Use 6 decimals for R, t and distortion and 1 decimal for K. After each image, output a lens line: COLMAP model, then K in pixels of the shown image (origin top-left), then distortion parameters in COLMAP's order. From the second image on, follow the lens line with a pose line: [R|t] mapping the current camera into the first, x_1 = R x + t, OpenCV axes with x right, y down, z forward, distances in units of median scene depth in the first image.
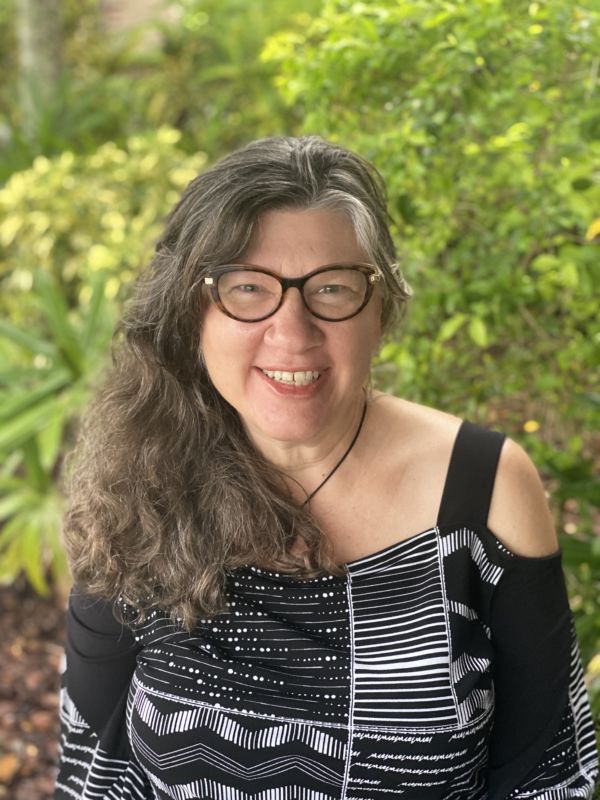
lens RADIAL K [[1200.7, 0, 300.0], [0, 1200.7, 400.0], [0, 0, 1]] dist [0.272677, -0.862575]
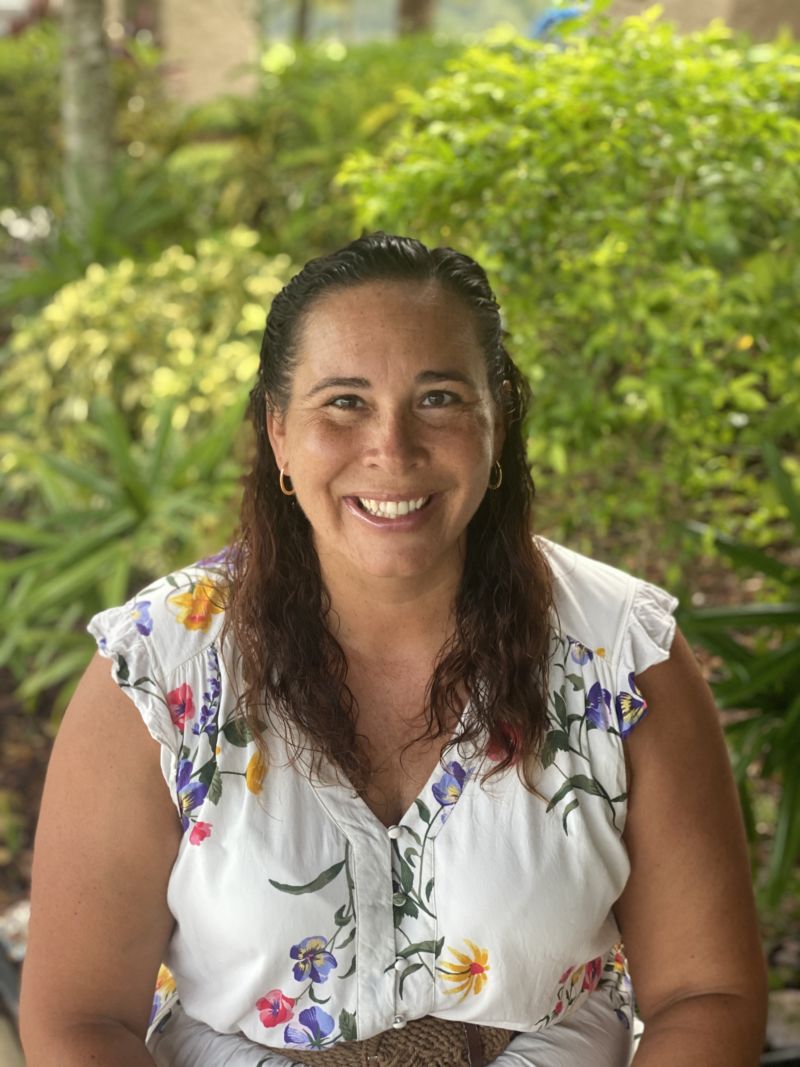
lens RADIAL K [[1611.9, 0, 387.3], [0, 1611.9, 530.2], [0, 0, 1]] dist [0.241075, -0.716108]
pose [[0.999664, -0.012055, -0.022939, 0.017309], [0.011590, 0.999727, -0.020312, 0.012871], [0.023178, 0.020039, 0.999530, -0.145826]]
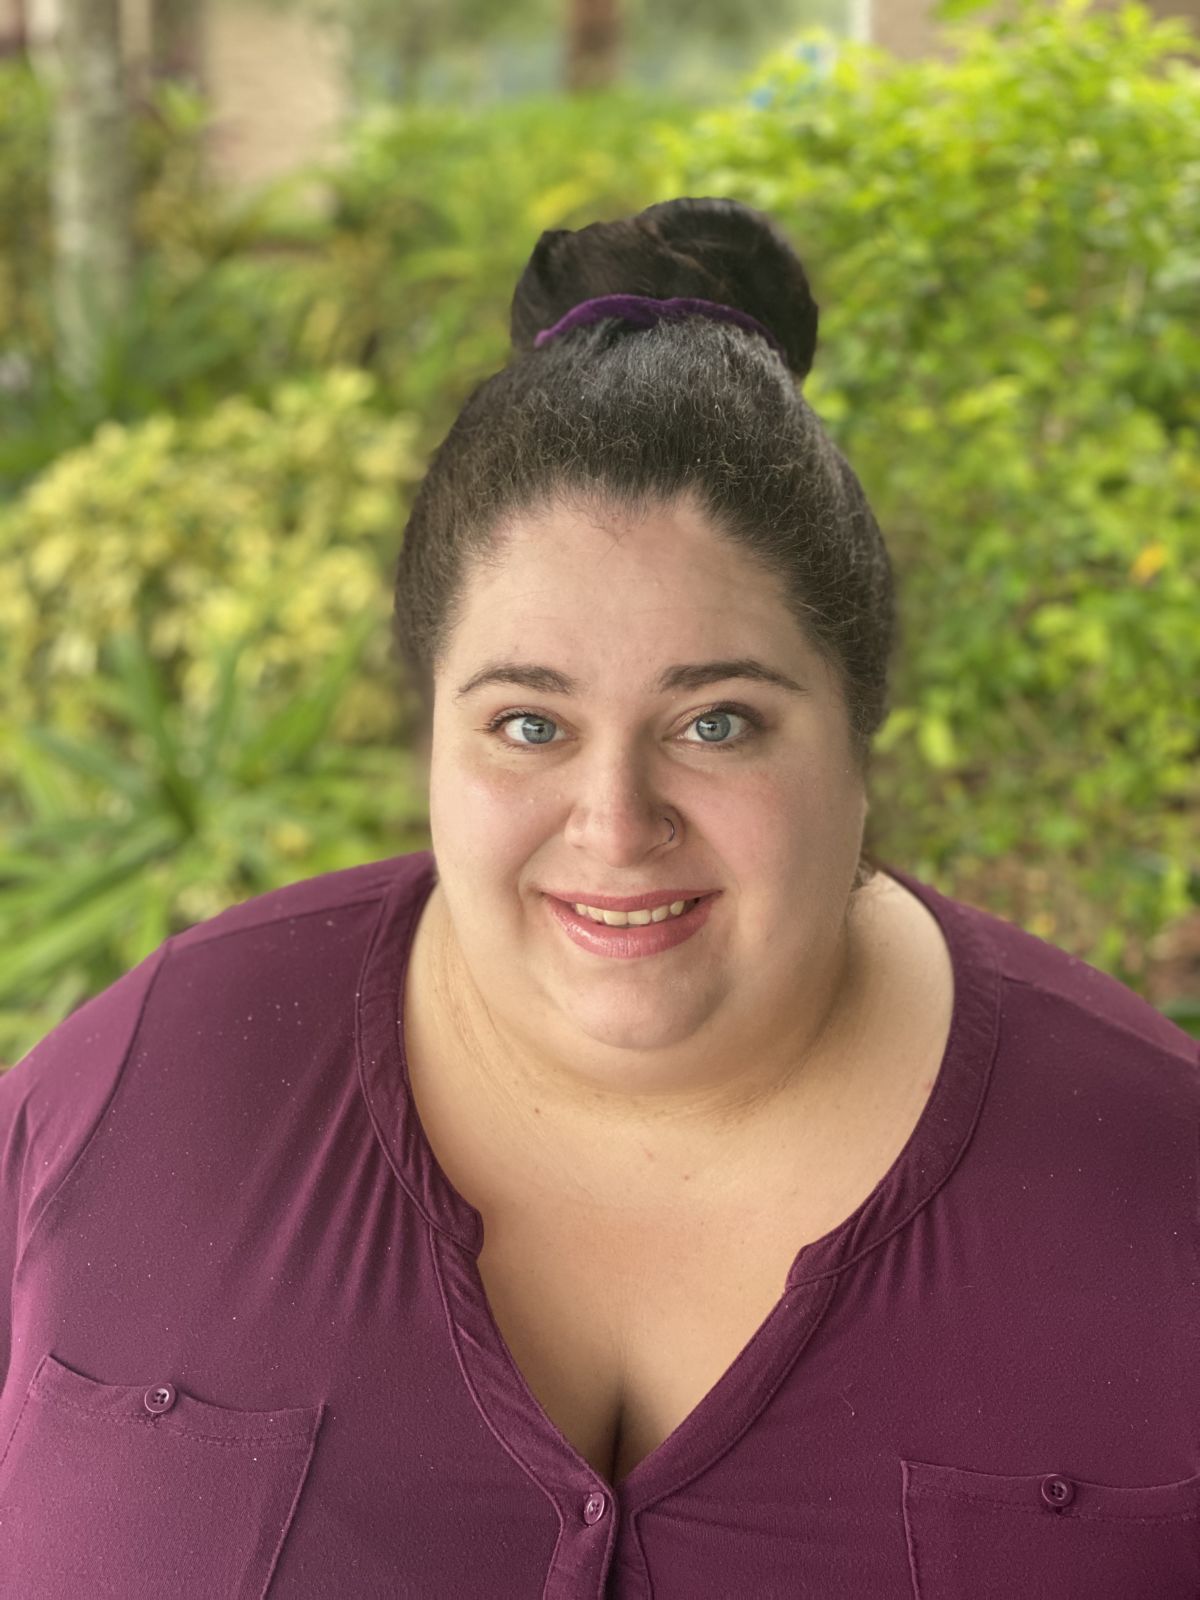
lens RADIAL K [[2401.5, 0, 600.0], [0, 2401.5, 800.0], [0, 0, 1]] dist [0.272677, -0.862575]
pose [[0.999953, -0.000487, 0.009722, -0.010218], [0.000870, 0.999221, -0.039458, 0.007385], [-0.009695, 0.039464, 0.999174, -0.062718]]
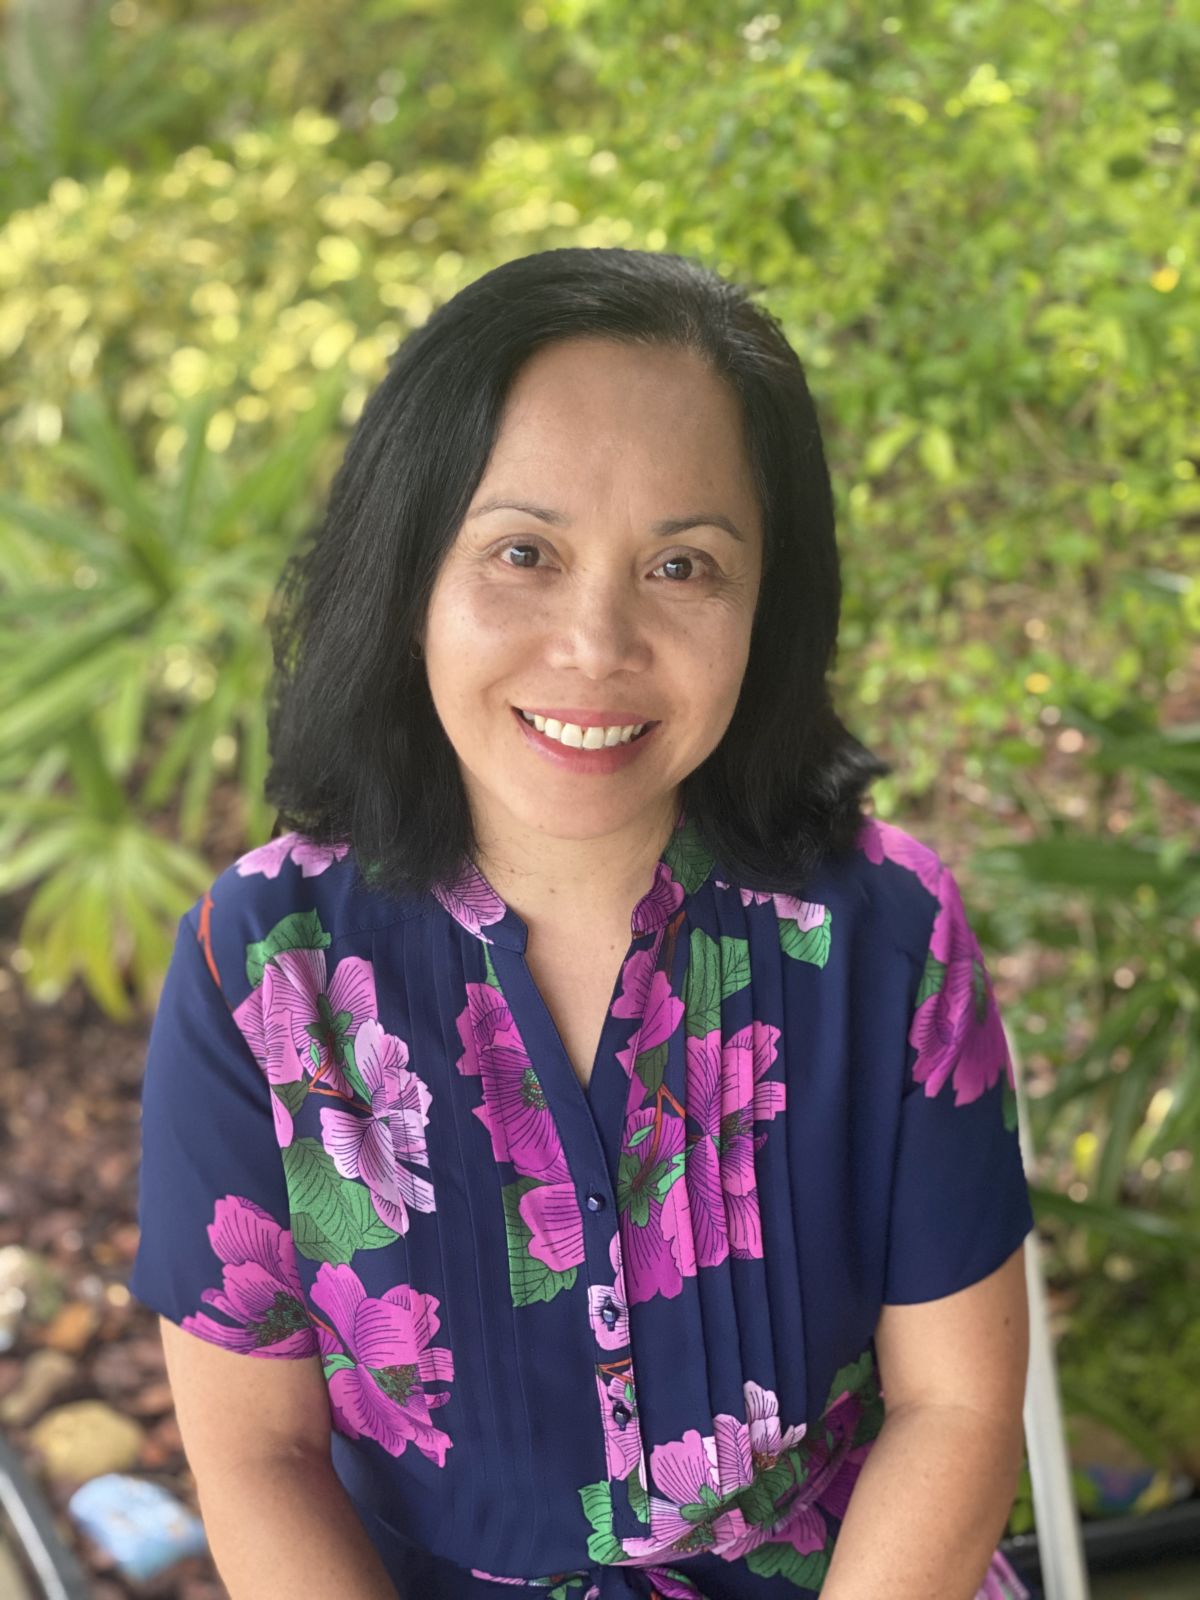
lens RADIAL K [[2400.0, 0, 600.0], [0, 2400.0, 800.0], [0, 0, 1]] dist [0.324704, -1.054717]
pose [[0.999420, -0.033176, 0.007677, -0.007279], [0.032768, 0.998300, 0.048199, 0.018419], [-0.009263, -0.047920, 0.998808, -0.036689]]
